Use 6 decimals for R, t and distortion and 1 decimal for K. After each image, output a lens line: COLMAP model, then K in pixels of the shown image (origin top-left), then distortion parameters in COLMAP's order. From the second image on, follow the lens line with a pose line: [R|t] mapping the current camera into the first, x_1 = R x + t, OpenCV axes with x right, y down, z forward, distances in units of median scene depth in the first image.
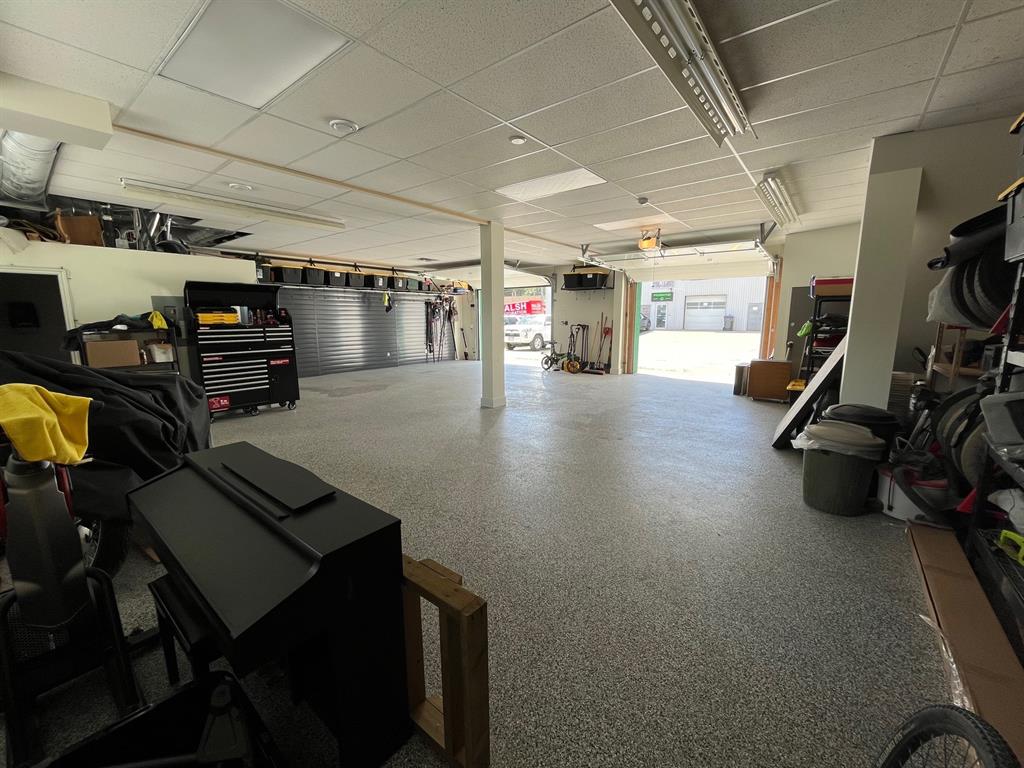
lens RADIAL K [[411.8, 0, 512.0], [0, 411.8, 384.0], [0, 0, 1]] dist [-0.007330, -0.000108]
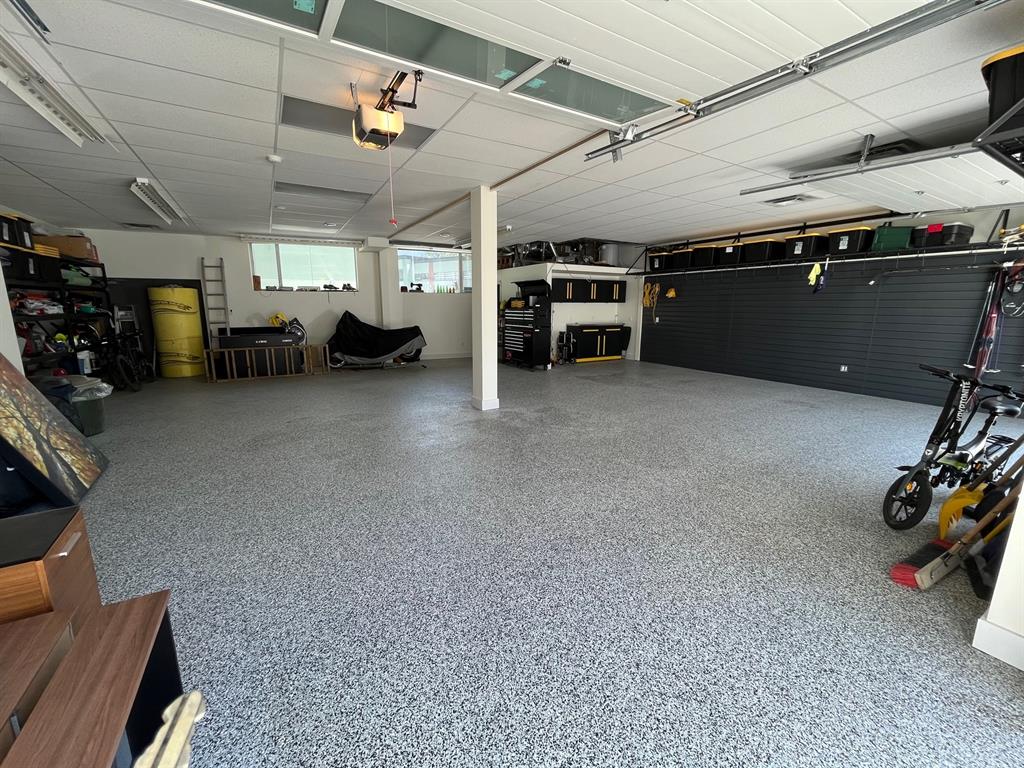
lens RADIAL K [[411.8, 0, 512.0], [0, 411.8, 384.0], [0, 0, 1]] dist [-0.007330, -0.000108]
pose [[-0.363211, 0.176152, -0.914904, 0.460851], [-0.149476, 0.958228, 0.243835, -0.136344], [0.919639, 0.225319, -0.321708, 0.853439]]
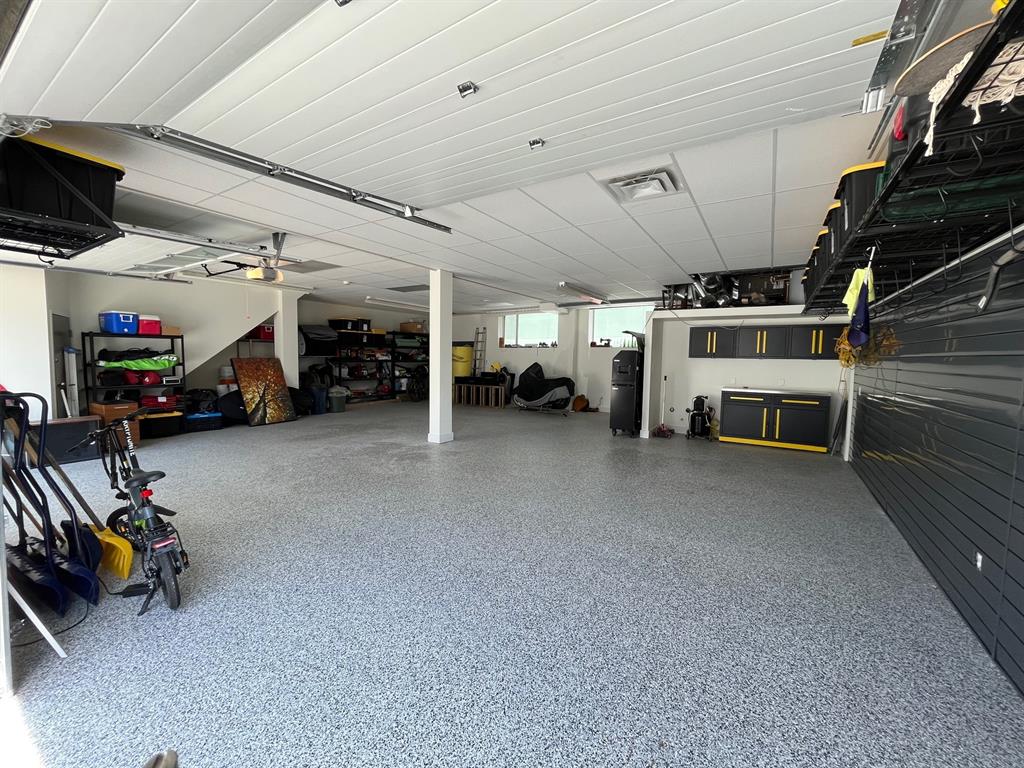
lens RADIAL K [[411.8, 0, 512.0], [0, 411.8, 384.0], [0, 0, 1]] dist [-0.007330, -0.000108]
pose [[-0.993885, -0.006475, -0.110229, -0.057345], [-0.031319, 0.973812, 0.225187, -0.208844], [0.105884, 0.227262, -0.968060, 1.278300]]
